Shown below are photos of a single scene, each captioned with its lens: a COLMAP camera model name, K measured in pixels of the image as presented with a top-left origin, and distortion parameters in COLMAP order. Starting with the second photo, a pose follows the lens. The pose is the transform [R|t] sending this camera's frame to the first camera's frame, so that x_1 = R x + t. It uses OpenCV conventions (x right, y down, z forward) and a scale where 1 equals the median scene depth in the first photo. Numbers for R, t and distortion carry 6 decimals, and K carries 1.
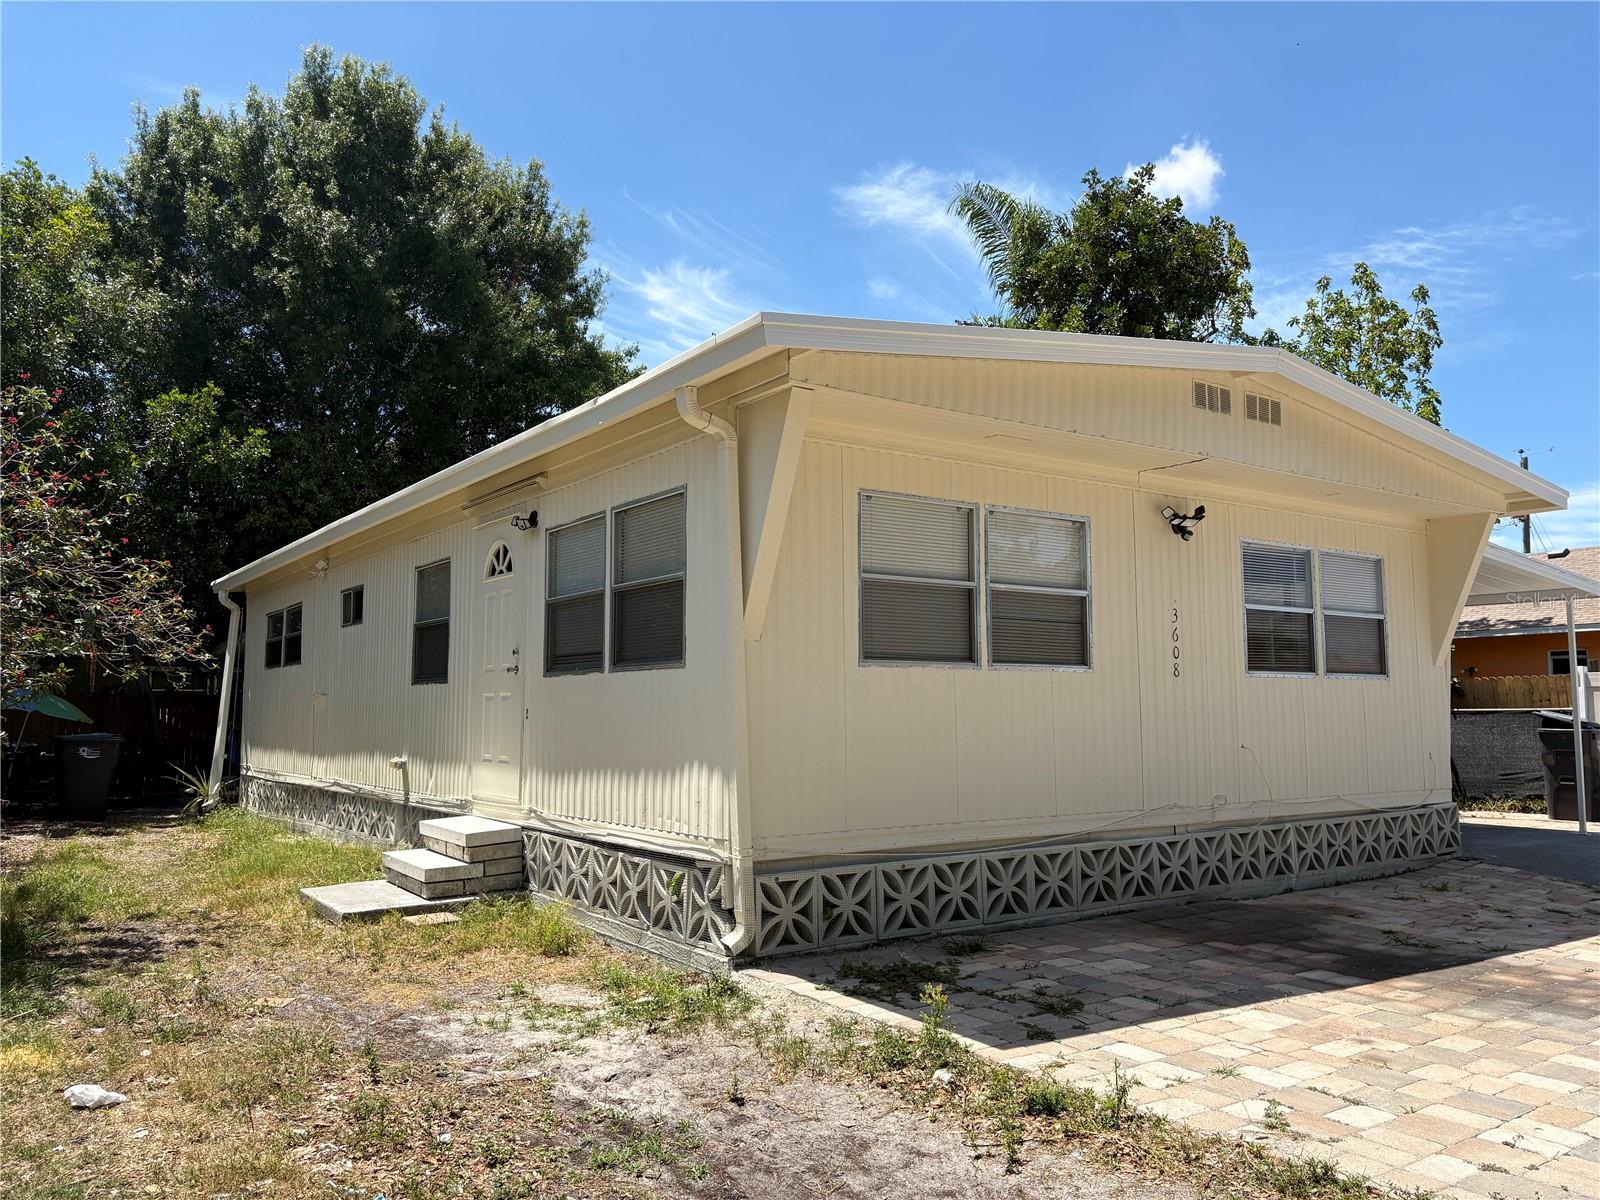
lens RADIAL K [[1227.7, 0, 800.0], [0, 1227.7, 600.0], [0, 0, 1]] dist [0.058259, -0.068693]
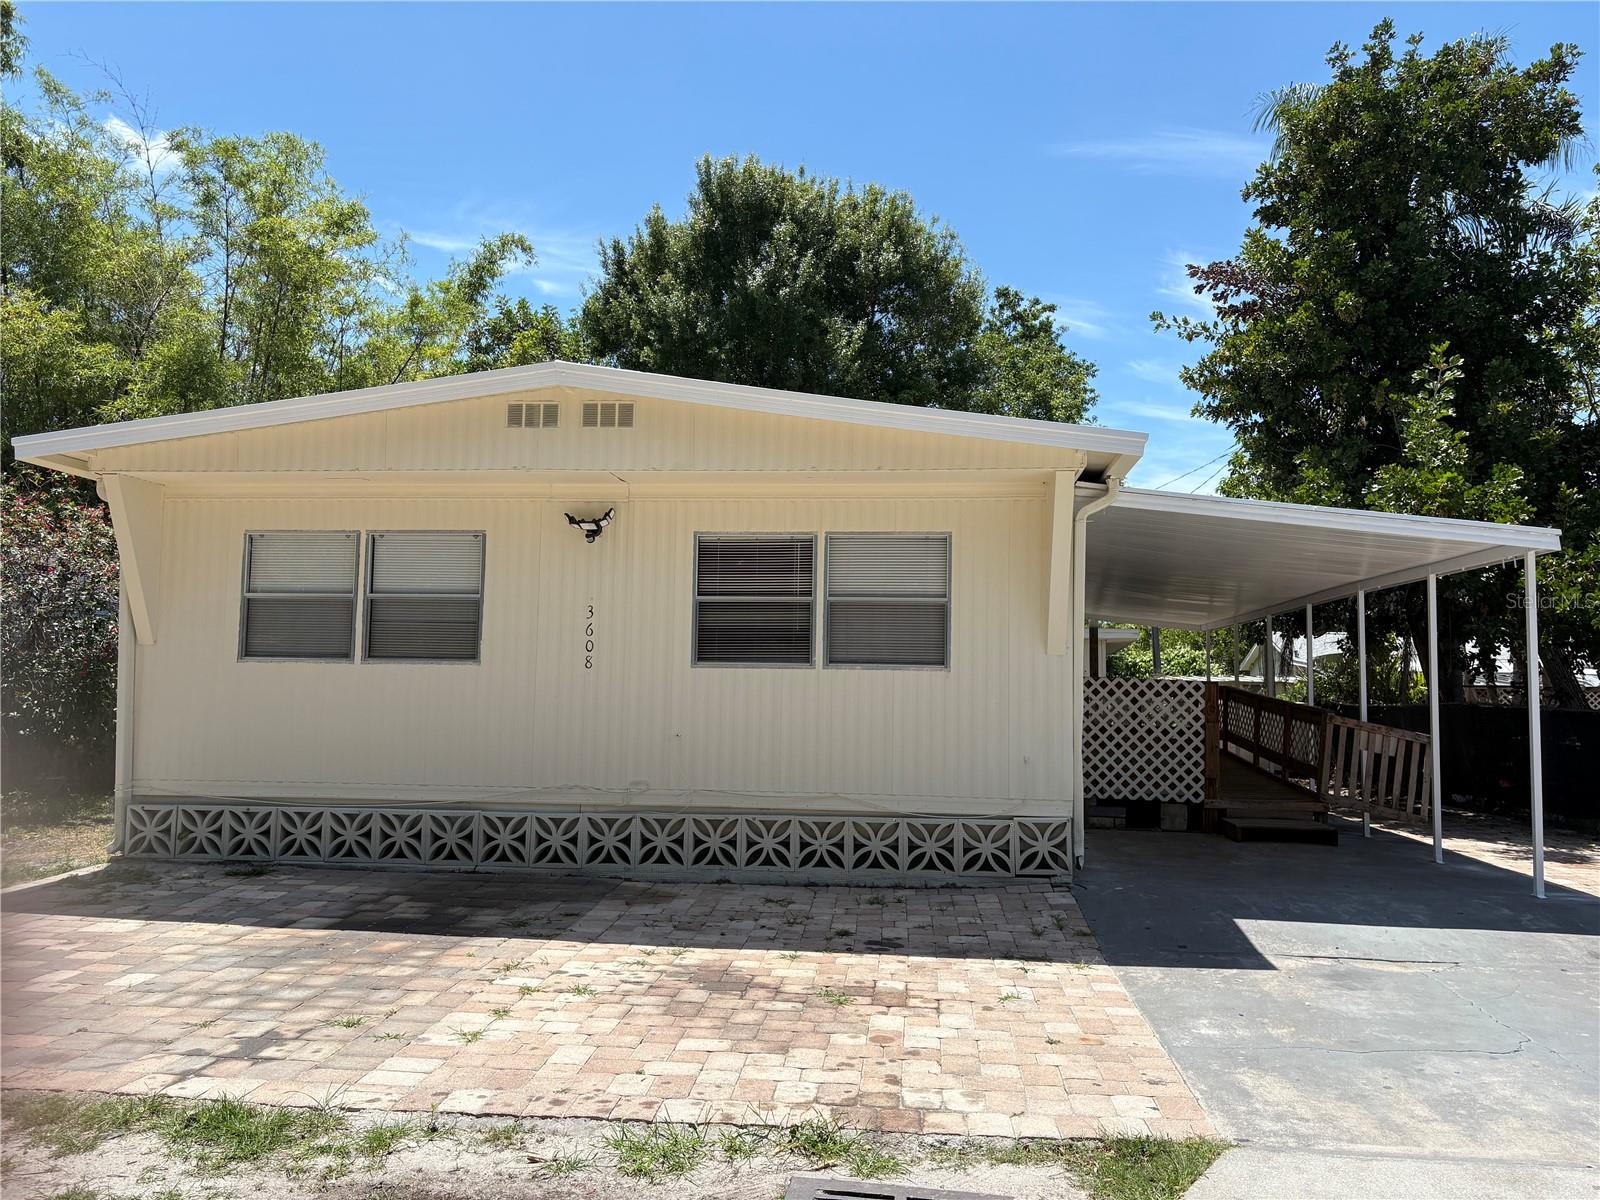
lens RADIAL K [[1162.5, 0, 805.6], [0, 1162.5, 596.7], [0, 0, 1]] dist [0.043488, -0.041310]
pose [[0.748400, -0.028718, -0.662626, 1.001301], [0.044742, 0.998972, 0.007239, 0.000138], [0.661737, -0.035065, 0.748915, 0.320583]]
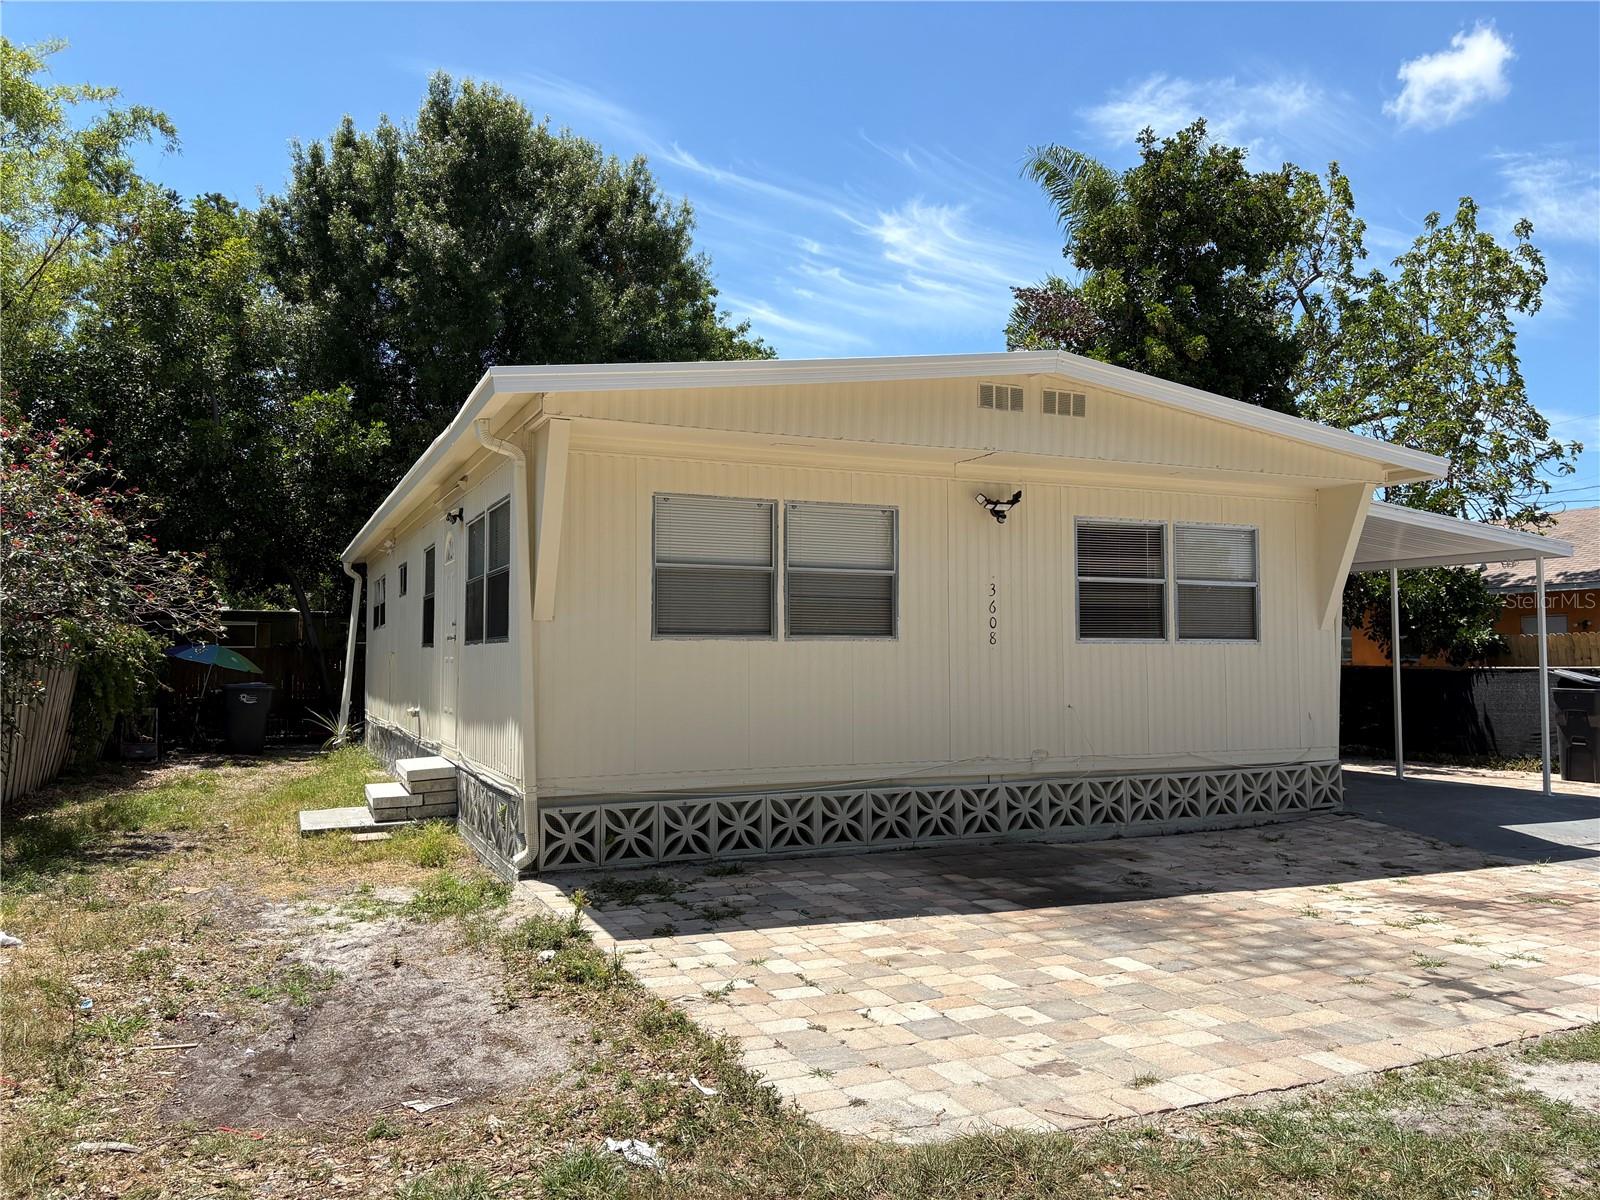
lens RADIAL K [[1230.1, 0, 790.8], [0, 1230.1, 589.8], [0, 0, 1]] dist [0.061777, -0.075497]
pose [[0.979645, -0.008773, -0.200548, 0.310213], [0.015969, 0.999284, 0.034290, -0.025700], [0.200103, -0.036794, 0.979084, -0.120186]]
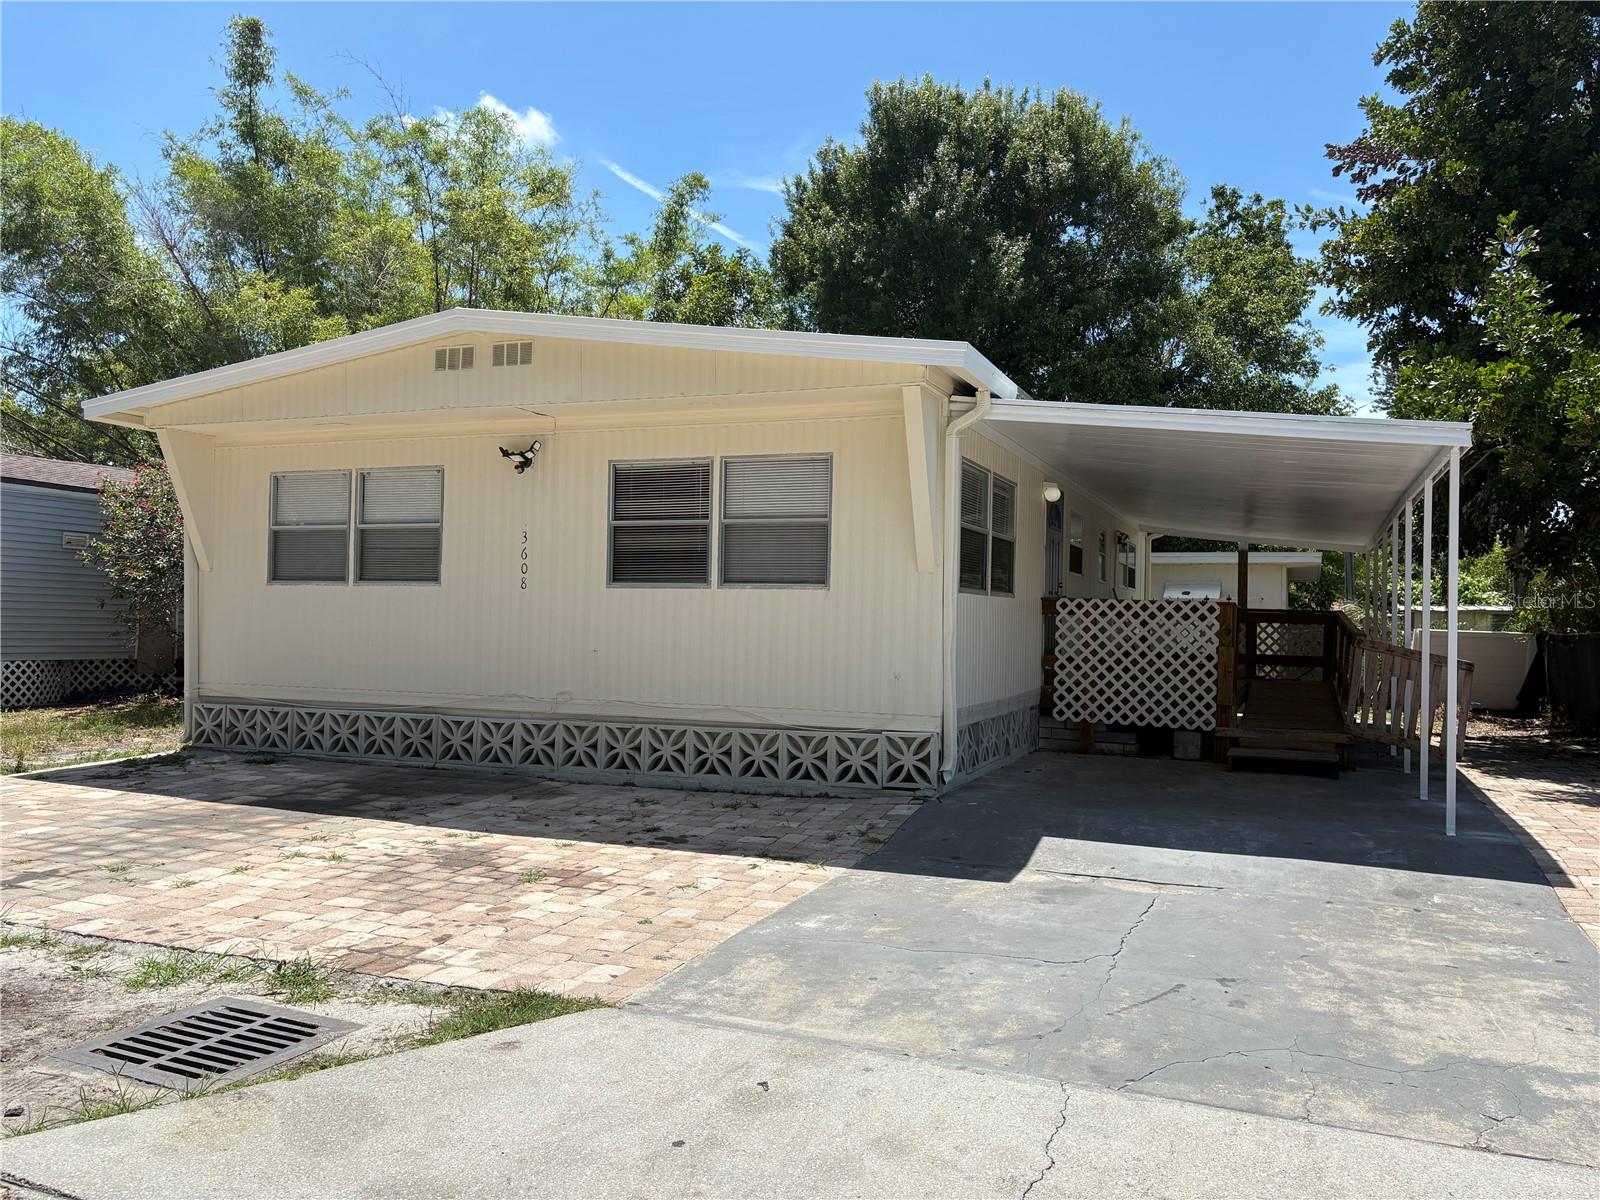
lens RADIAL K [[1162.5, 0, 805.6], [0, 1162.5, 596.7], [0, 0, 1]] dist [0.043488, -0.041310]
pose [[0.545314, 0.006178, -0.838209, 1.239729], [0.063664, 0.996779, 0.048765, 0.028437], [0.835811, -0.079956, 0.543164, 0.546054]]
